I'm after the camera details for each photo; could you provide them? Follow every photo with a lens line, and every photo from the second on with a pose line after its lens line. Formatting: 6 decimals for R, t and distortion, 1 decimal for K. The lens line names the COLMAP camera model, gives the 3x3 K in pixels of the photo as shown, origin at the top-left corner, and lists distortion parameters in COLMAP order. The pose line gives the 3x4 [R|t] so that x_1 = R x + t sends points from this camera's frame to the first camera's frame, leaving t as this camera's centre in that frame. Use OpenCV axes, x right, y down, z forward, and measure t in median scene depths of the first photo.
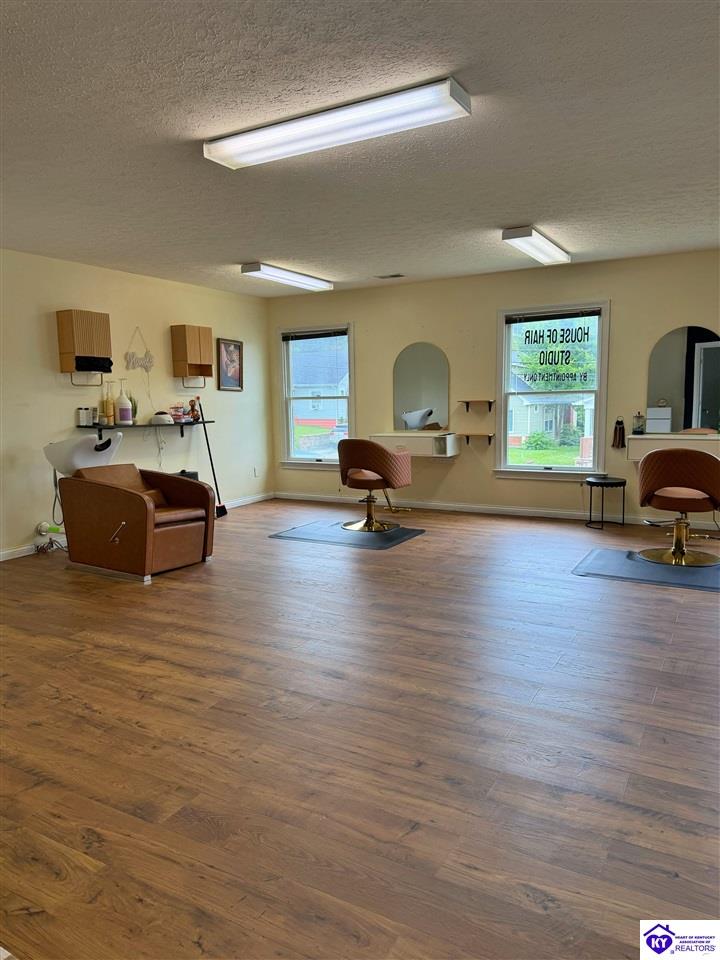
lens RADIAL K [[680.9, 0, 354.6], [0, 680.9, 485.1], [0, 0, 1]] dist [0.092323, -0.145469]
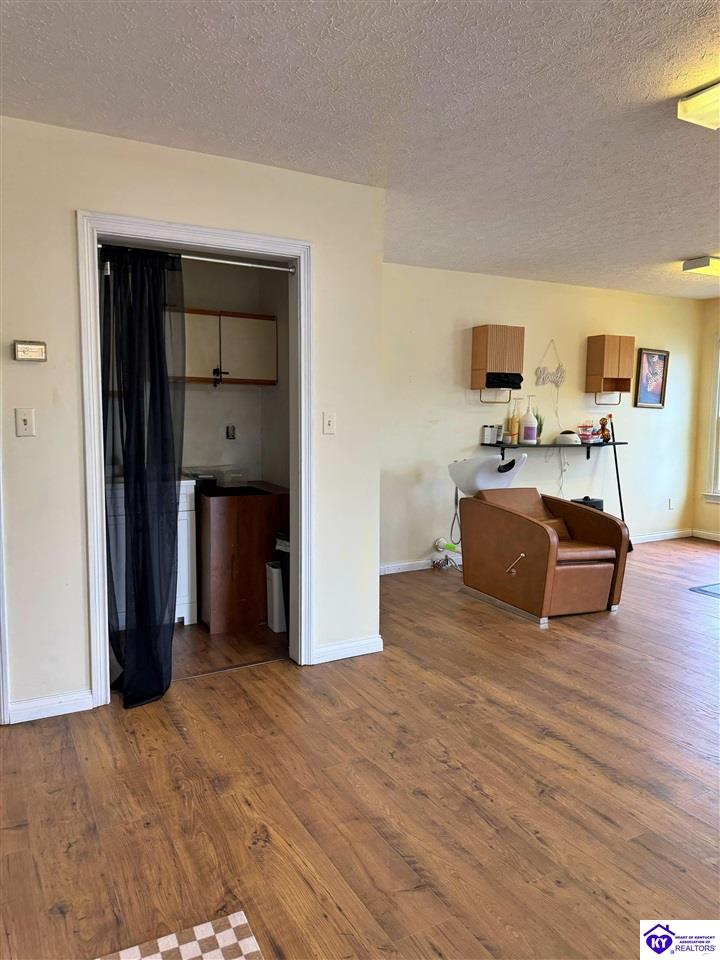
lens RADIAL K [[680.9, 0, 354.6], [0, 680.9, 485.1], [0, 0, 1]] dist [0.092323, -0.145469]
pose [[0.850137, 0.077238, -0.520865, -0.055202], [-0.086862, 0.996203, 0.005953, -0.020773], [0.519347, 0.040182, 0.853618, 0.098550]]
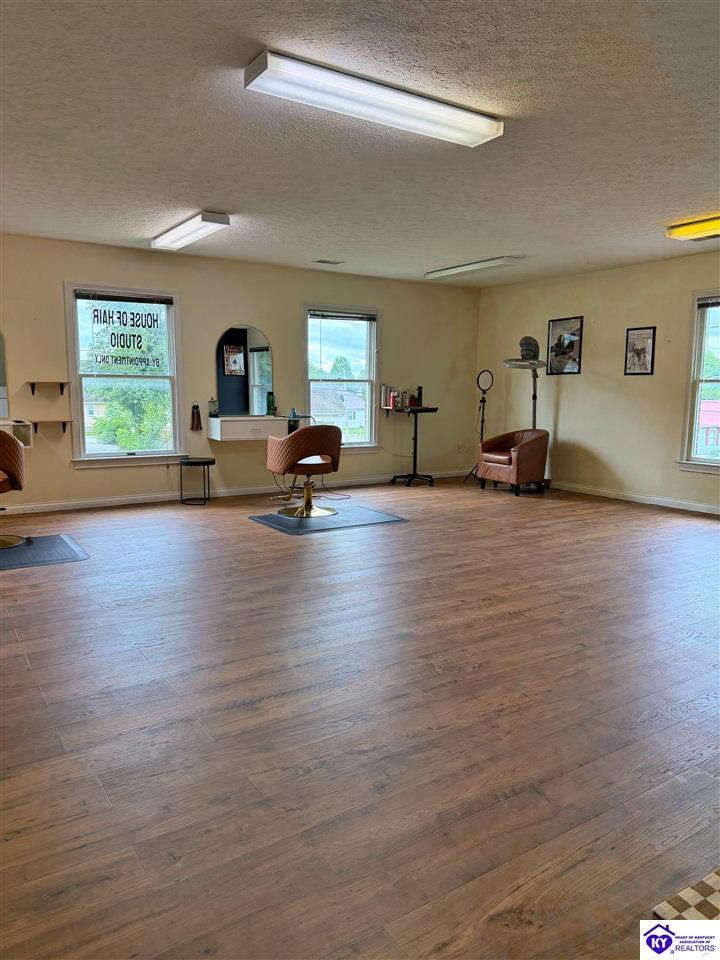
lens RADIAL K [[680.9, 0, 354.6], [0, 680.9, 485.1], [0, 0, 1]] dist [0.092323, -0.145469]
pose [[0.446561, -0.103224, 0.888779, -0.565490], [0.096609, 0.993078, 0.066797, -0.018201], [-0.889522, 0.056035, 0.453443, 0.338576]]
